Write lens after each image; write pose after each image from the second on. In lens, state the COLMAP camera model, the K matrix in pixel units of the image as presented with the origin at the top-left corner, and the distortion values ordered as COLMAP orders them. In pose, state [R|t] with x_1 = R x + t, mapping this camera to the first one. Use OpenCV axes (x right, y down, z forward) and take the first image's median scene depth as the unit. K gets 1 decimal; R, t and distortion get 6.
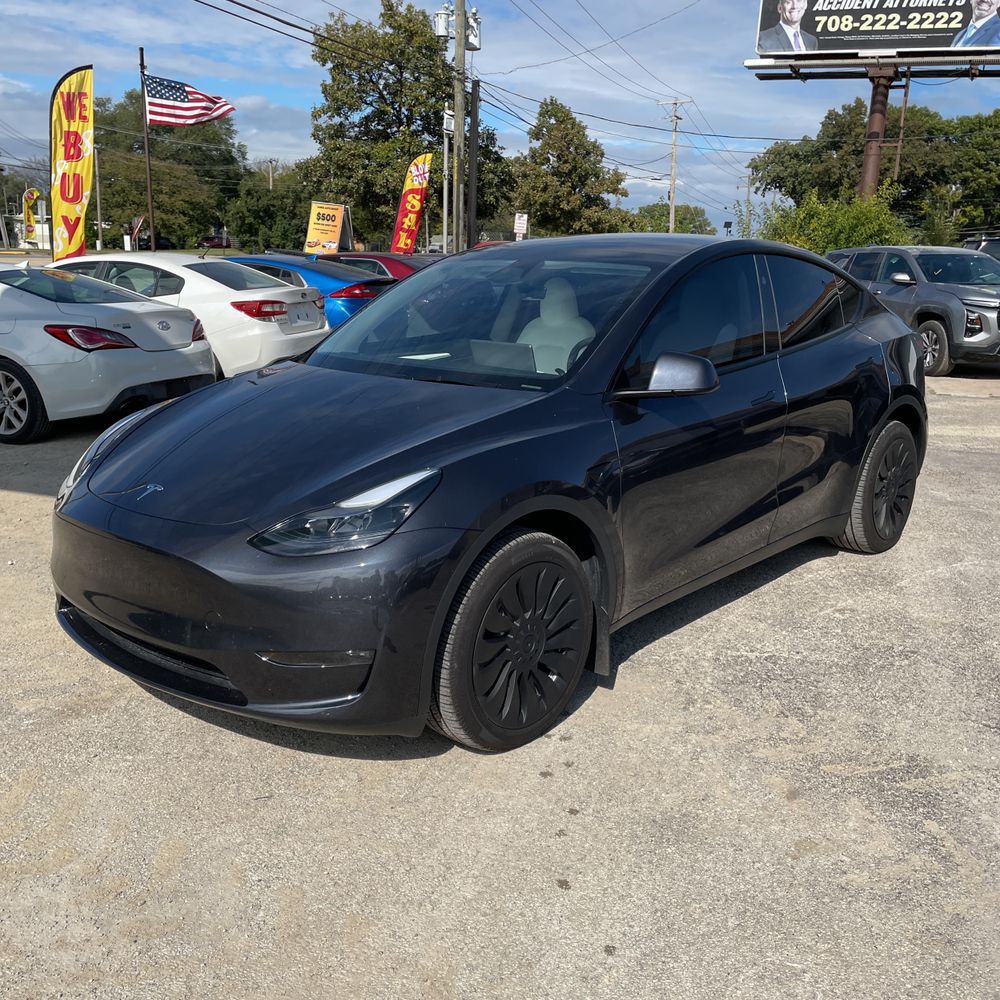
lens RADIAL K [[970.4, 0, 500.0], [0, 970.4, 500.0], [0, 0, 1]] dist [0.102845, -0.129375]
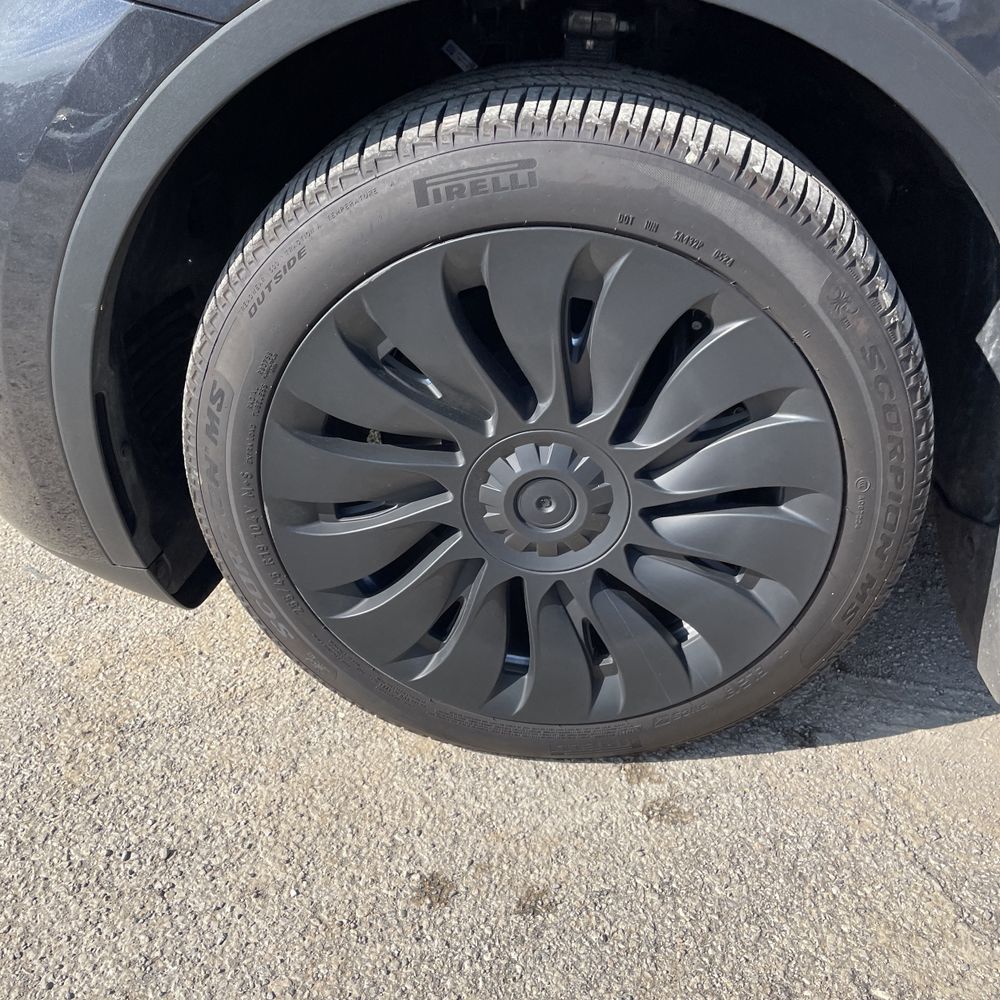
lens RADIAL K [[992.8, 0, 496.0], [0, 992.8, 493.0], [0, 0, 1]] dist [0.080697, -0.108869]
pose [[0.609795, 0.378936, -0.696101, 0.040769], [-0.126295, 0.913532, 0.386663, 0.005262], [0.782432, -0.147872, 0.604925, 0.141981]]
